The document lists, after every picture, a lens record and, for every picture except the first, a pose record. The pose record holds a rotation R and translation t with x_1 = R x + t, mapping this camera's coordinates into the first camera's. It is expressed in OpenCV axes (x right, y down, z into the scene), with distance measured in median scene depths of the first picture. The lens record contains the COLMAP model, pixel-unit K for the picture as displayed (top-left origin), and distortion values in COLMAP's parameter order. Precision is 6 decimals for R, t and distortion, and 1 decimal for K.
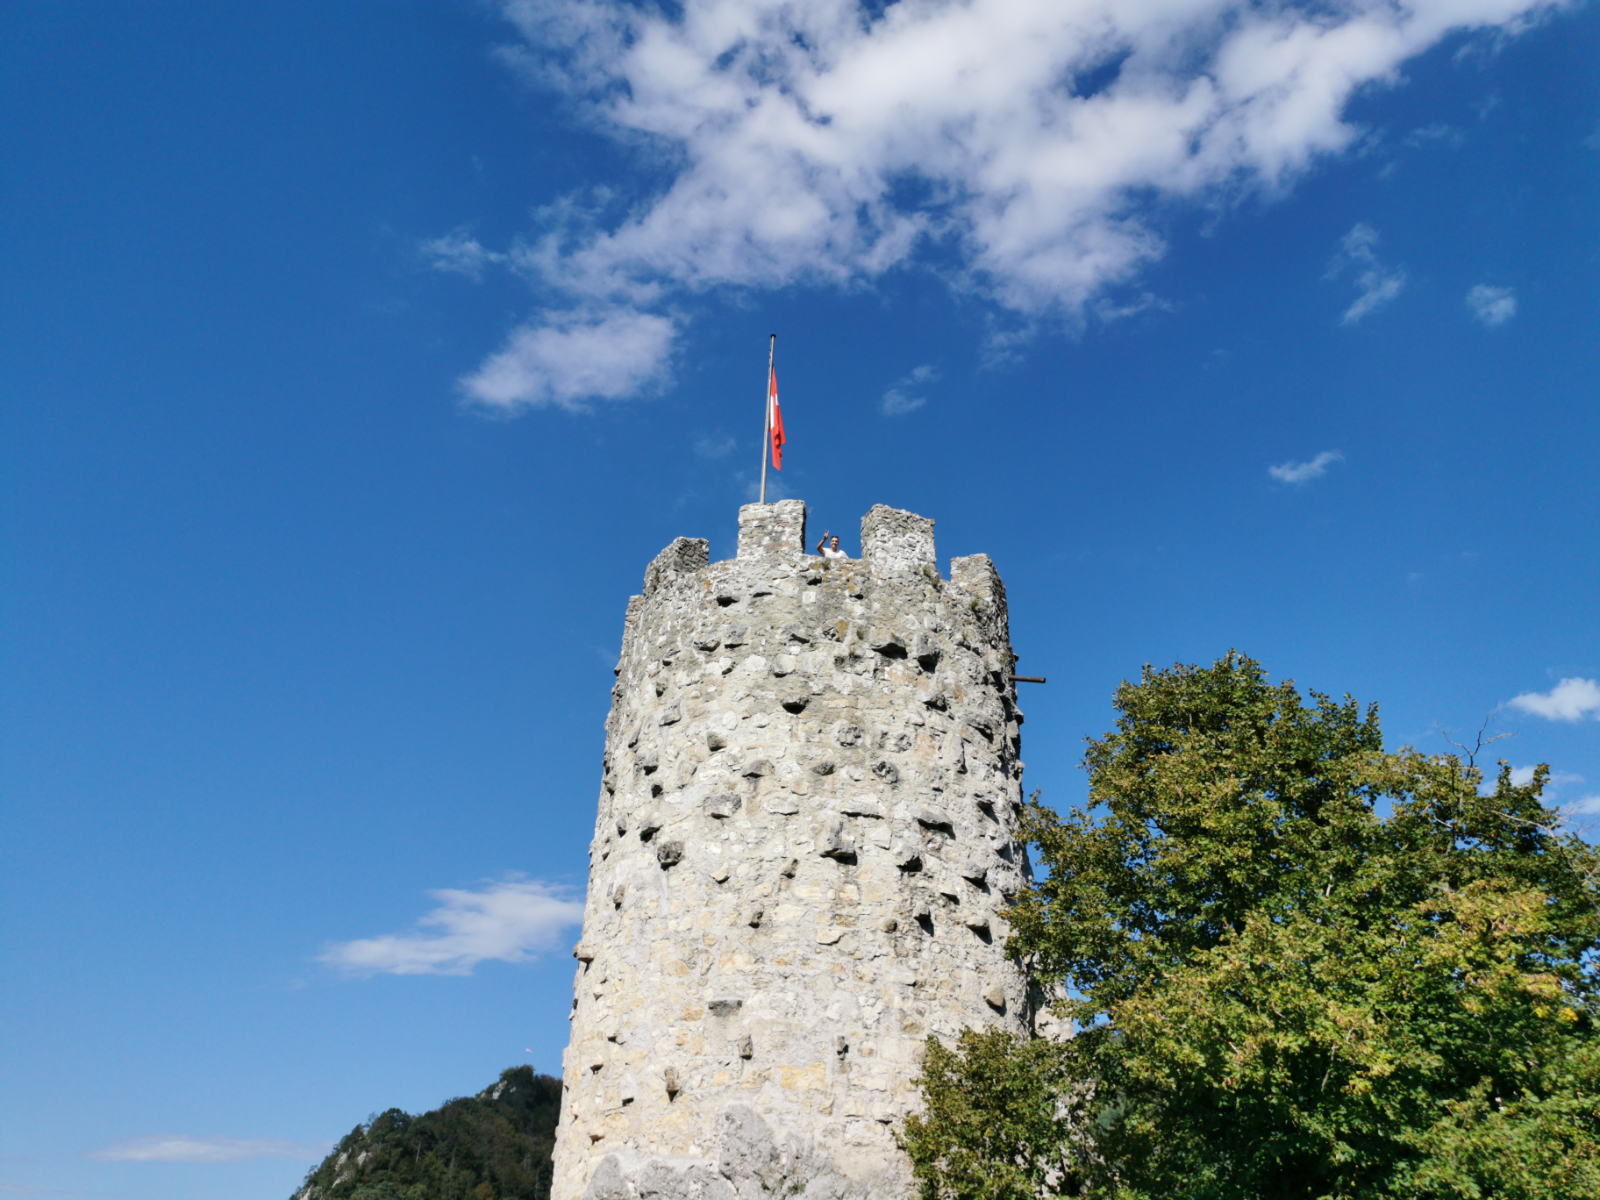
lens RADIAL K [[1226.4, 0, 800.0], [0, 1226.4, 600.0], [0, 0, 1]] dist [0.059788, -0.052122]
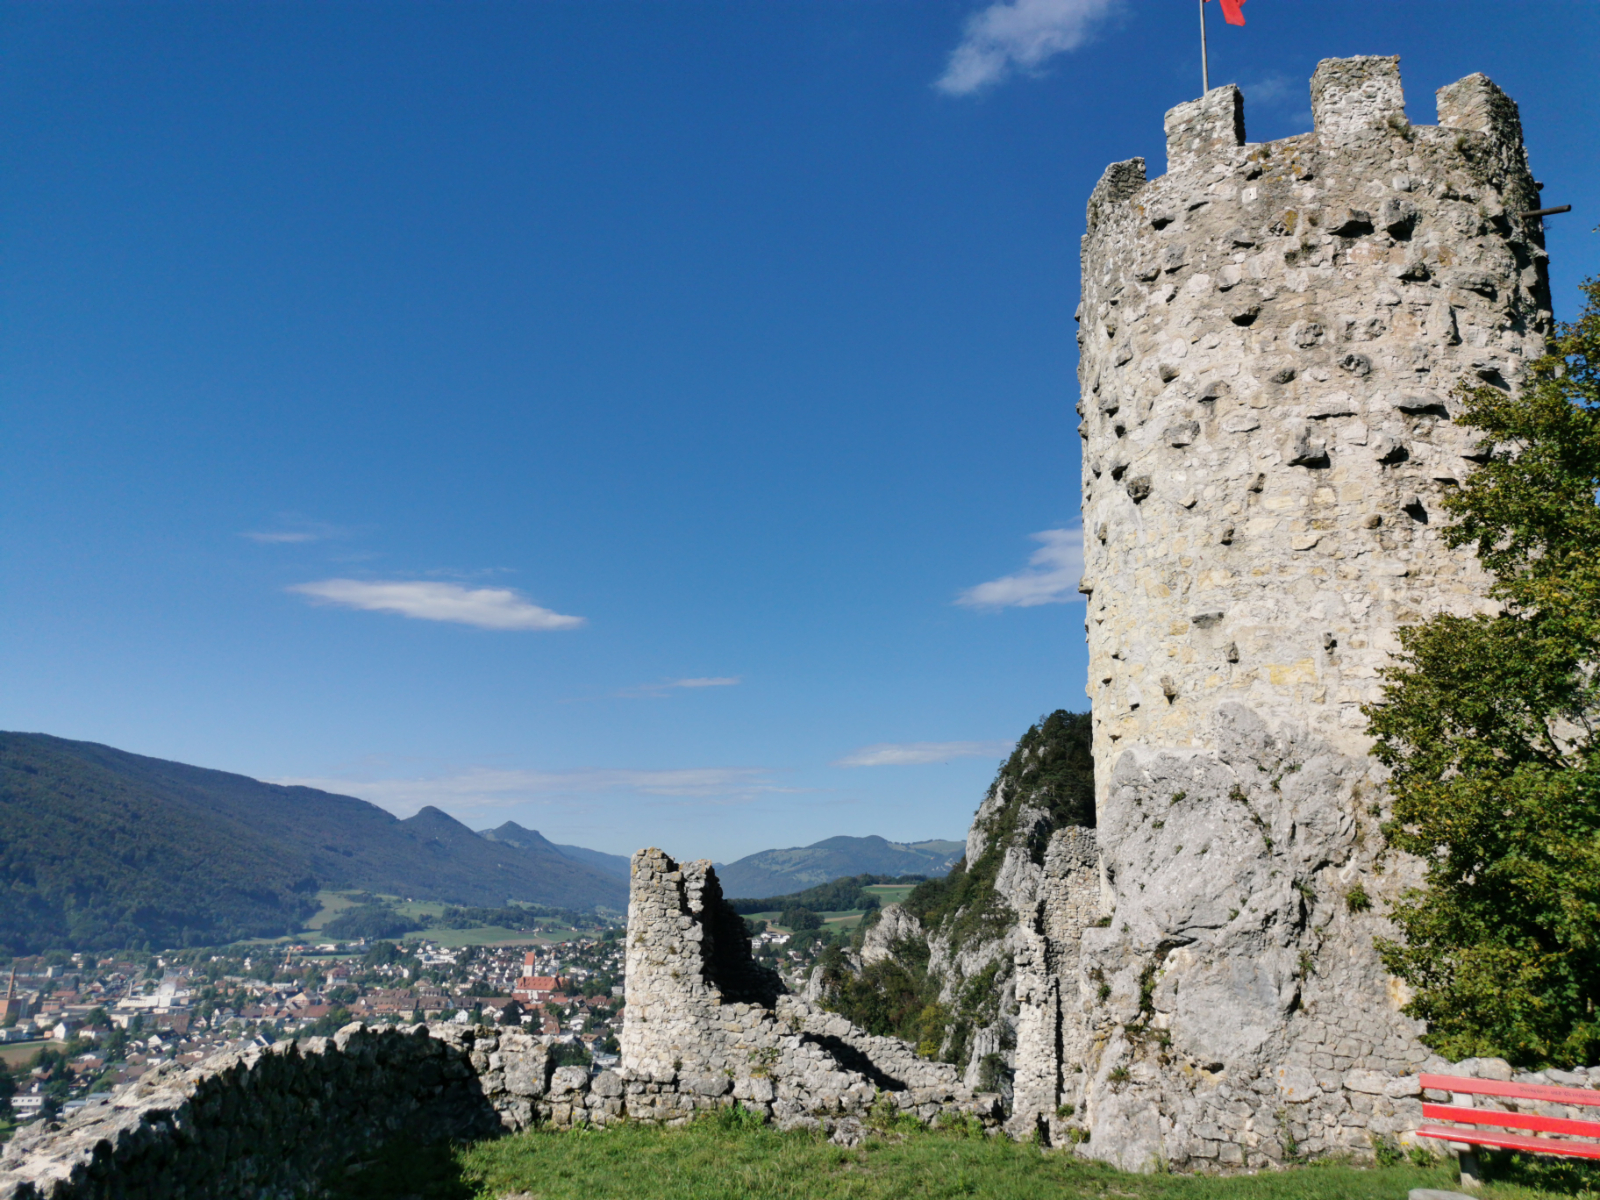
lens RADIAL K [[1226.4, 0, 800.0], [0, 1226.4, 600.0], [0, 0, 1]] dist [0.059788, -0.052122]
pose [[0.868712, -0.128273, -0.478419, 0.127085], [0.265813, 0.935749, 0.231770, -0.024268], [0.417950, -0.328512, 0.846993, -0.041925]]
